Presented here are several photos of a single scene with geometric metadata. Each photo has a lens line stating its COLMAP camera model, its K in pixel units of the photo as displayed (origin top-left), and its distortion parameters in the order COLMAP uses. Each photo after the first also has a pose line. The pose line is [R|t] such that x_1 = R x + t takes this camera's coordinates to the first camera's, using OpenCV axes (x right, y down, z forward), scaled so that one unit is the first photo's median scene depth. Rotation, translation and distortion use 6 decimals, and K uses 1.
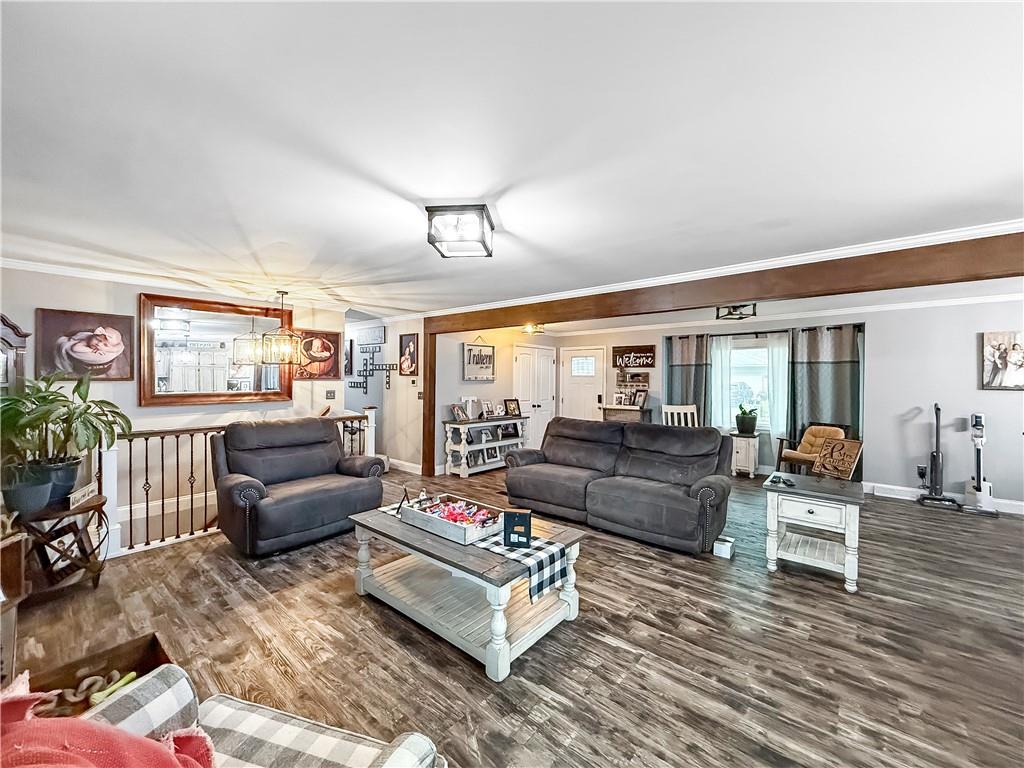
lens RADIAL K [[414.2, 0, 508.0], [0, 414.2, 383.7], [0, 0, 1]] dist [-0.003079, -0.000393]
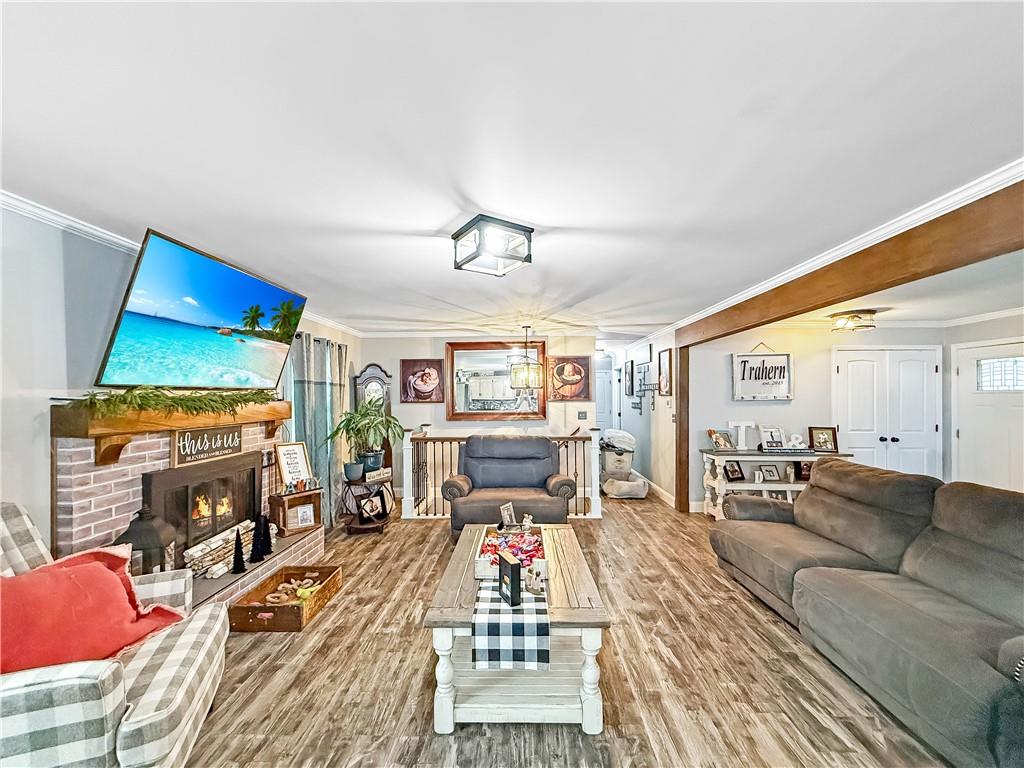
lens RADIAL K [[414.2, 0, 509.8], [0, 414.2, 396.5], [0, 0, 1]] dist [-0.003079, -0.000393]
pose [[0.627206, -0.013409, -0.778738, 0.291764], [0.000764, 0.999862, -0.016601, -0.003815], [0.778853, 0.009818, 0.627130, 0.196541]]
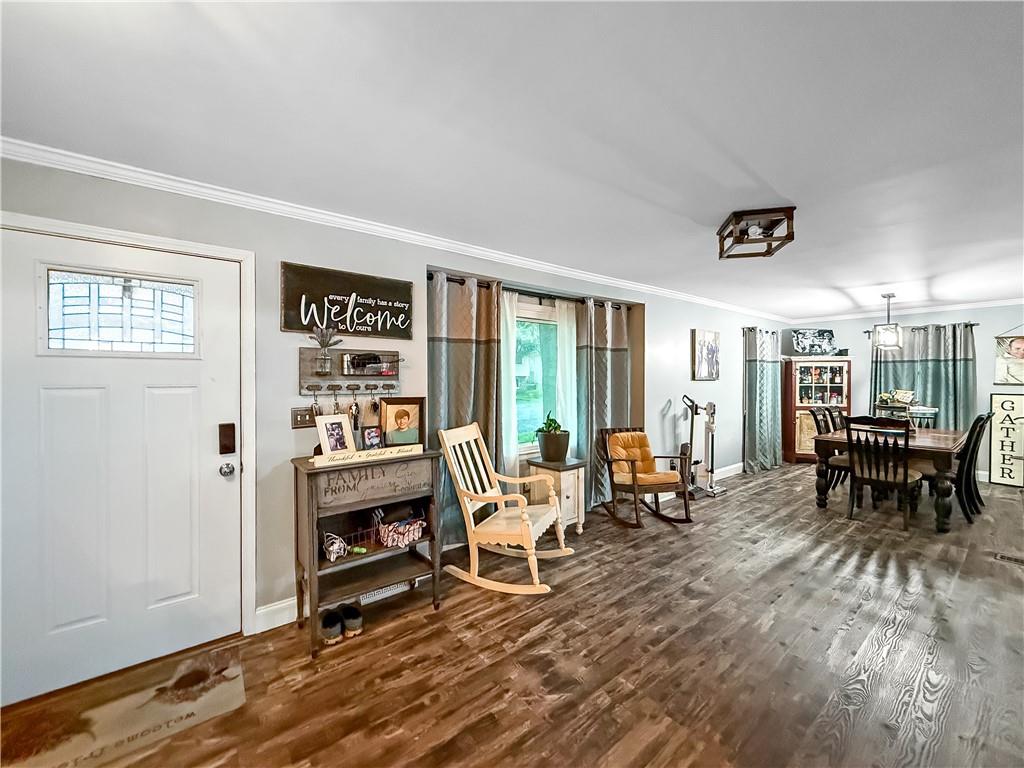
lens RADIAL K [[414.2, 0, 519.5], [0, 414.2, 379.5], [0, 0, 1]] dist [-0.003079, -0.000393]
pose [[0.190897, -0.011316, 0.981545, -0.020200], [0.015982, 0.999837, 0.008419, -0.003412], [-0.981480, 0.014080, 0.191047, 1.079958]]
